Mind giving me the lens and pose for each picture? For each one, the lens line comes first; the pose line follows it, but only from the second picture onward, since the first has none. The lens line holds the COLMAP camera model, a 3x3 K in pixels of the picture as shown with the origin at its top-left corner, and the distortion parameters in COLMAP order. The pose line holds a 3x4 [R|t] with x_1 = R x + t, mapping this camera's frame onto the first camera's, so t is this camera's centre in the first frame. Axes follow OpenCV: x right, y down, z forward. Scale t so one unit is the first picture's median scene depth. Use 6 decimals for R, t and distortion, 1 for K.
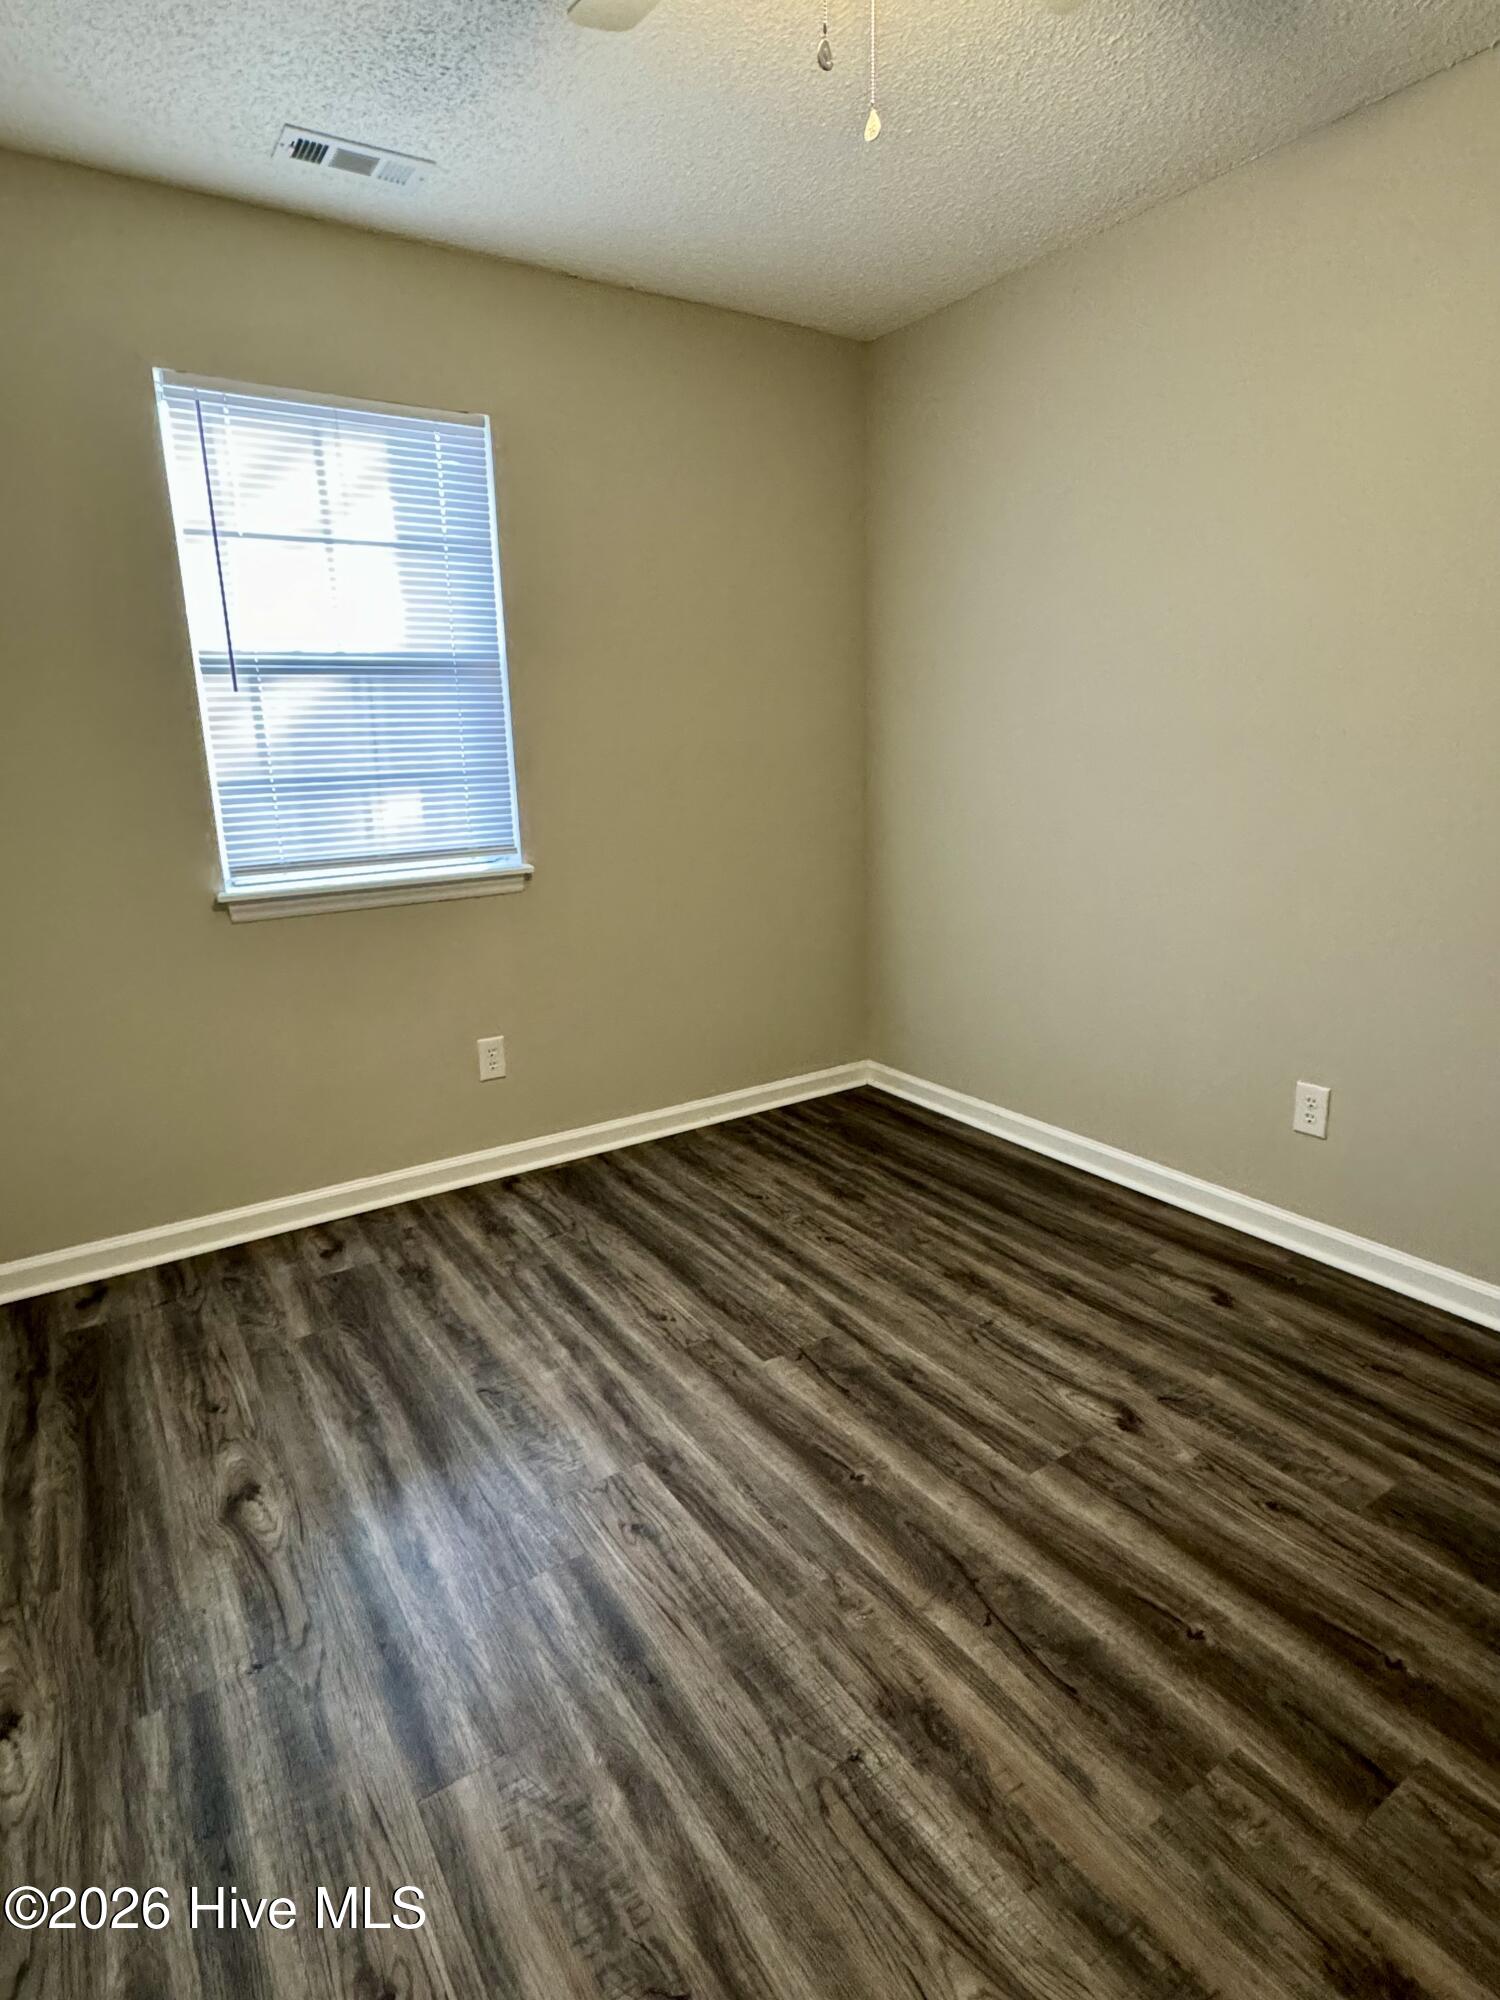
lens RADIAL K [[1091.8, 0, 749.2], [0, 1091.8, 994.9], [0, 0, 1]] dist [0.000822, -0.000566]
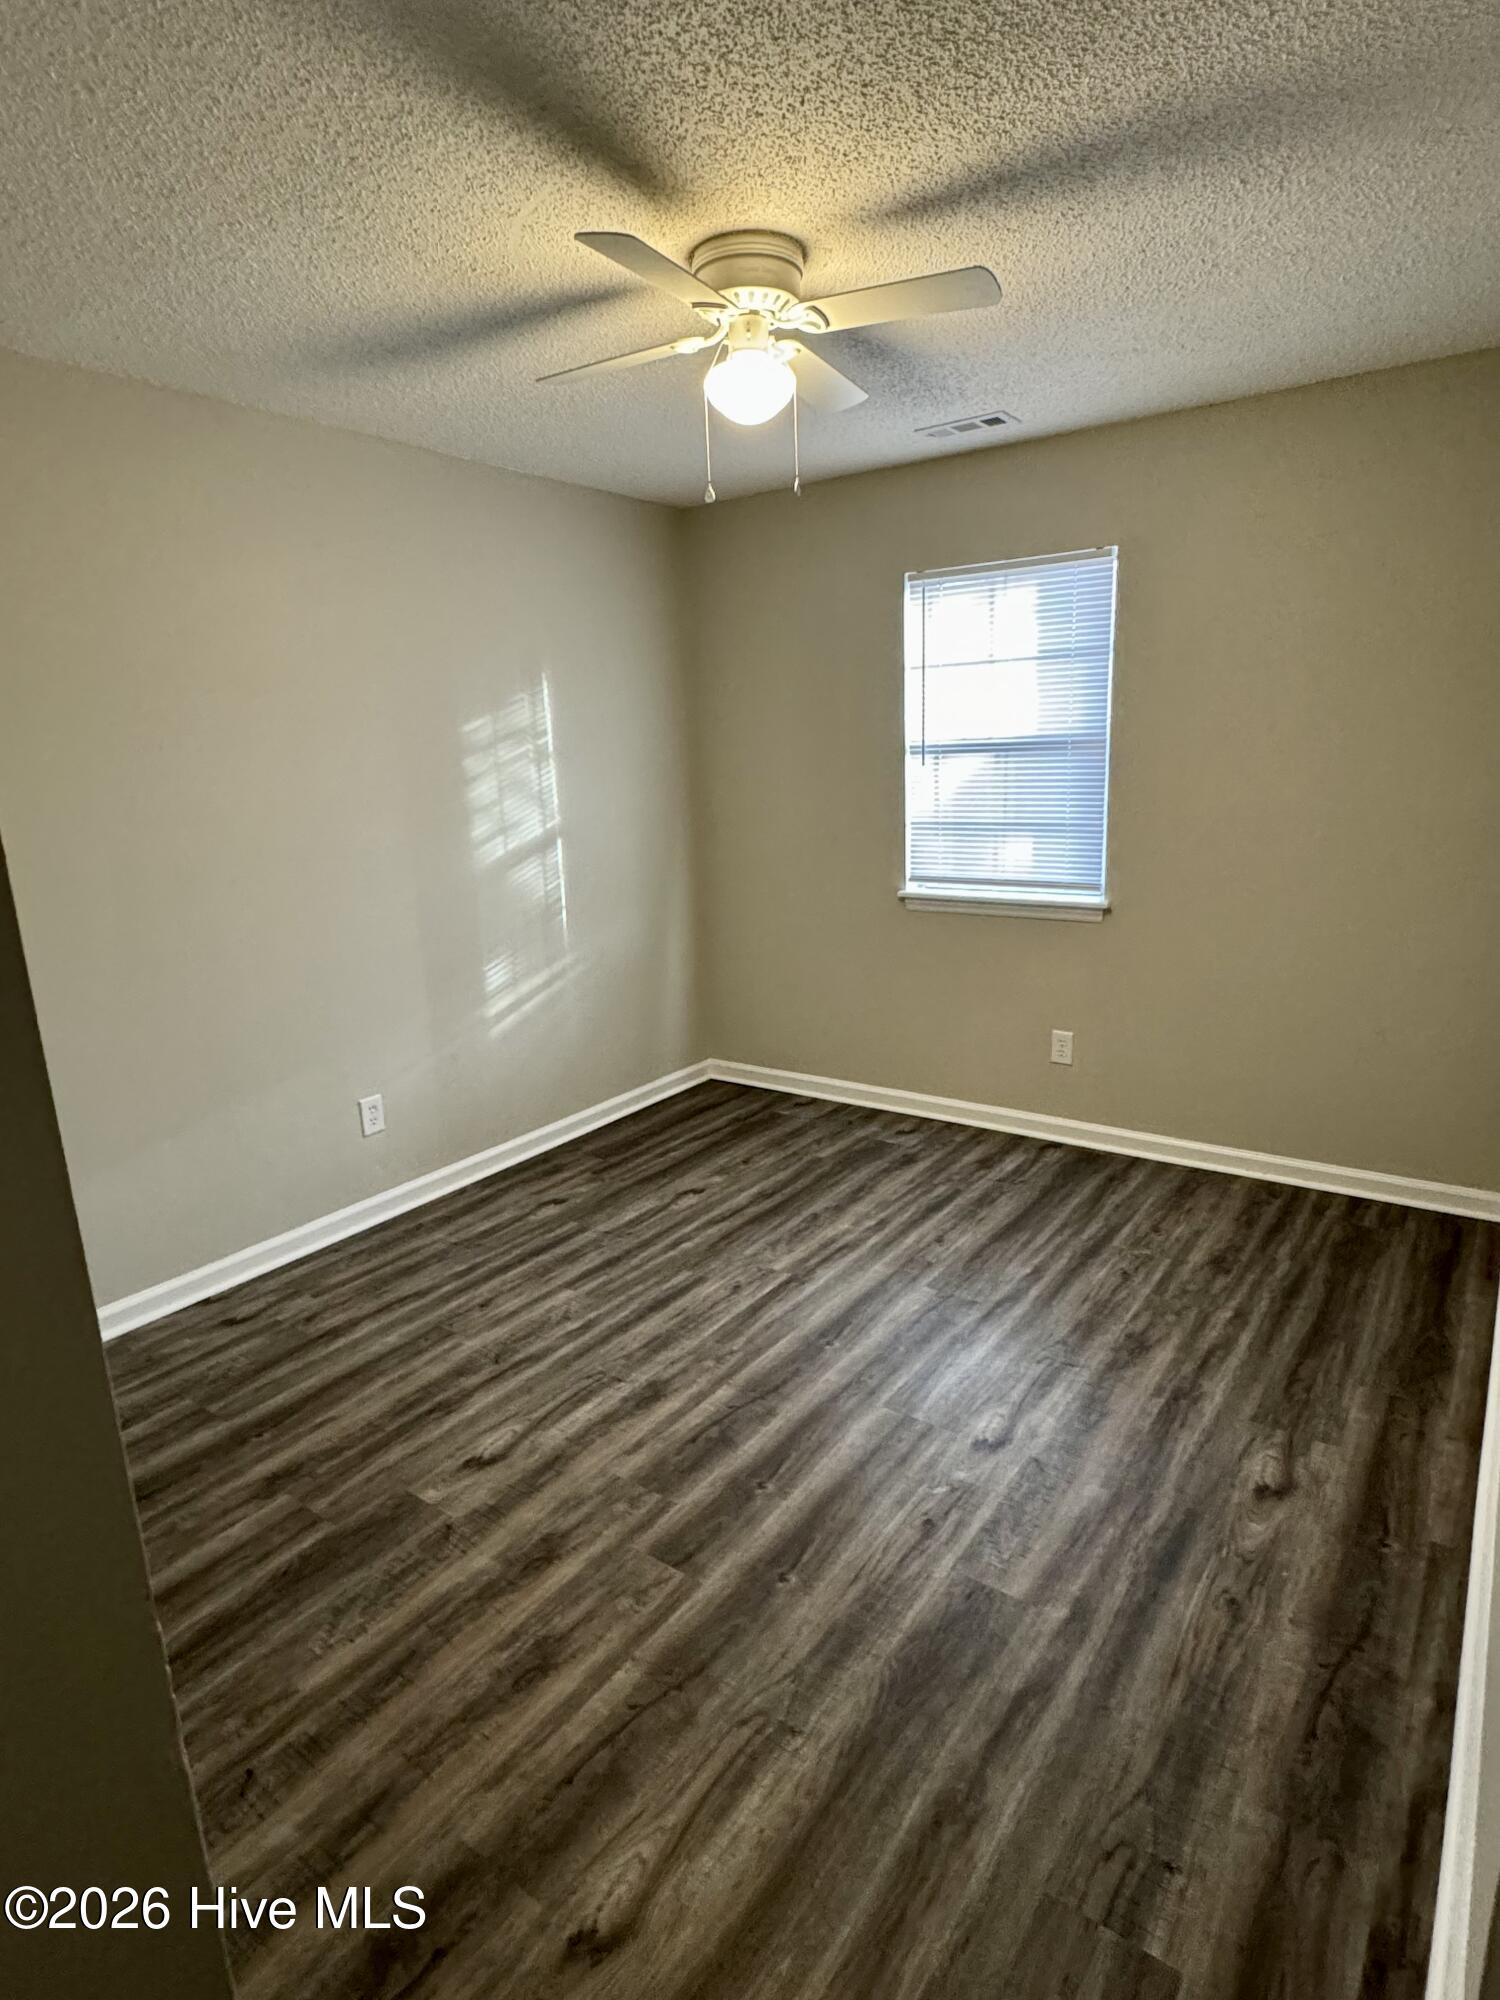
lens RADIAL K [[1091.8, 0, 749.2], [0, 1091.8, 994.9], [0, 0, 1]] dist [0.000822, -0.000566]
pose [[0.347681, 0.219642, -0.911524, 0.967808], [-0.194308, 0.967948, 0.159123, -0.164048], [0.917258, 0.121792, 0.379215, 0.220625]]
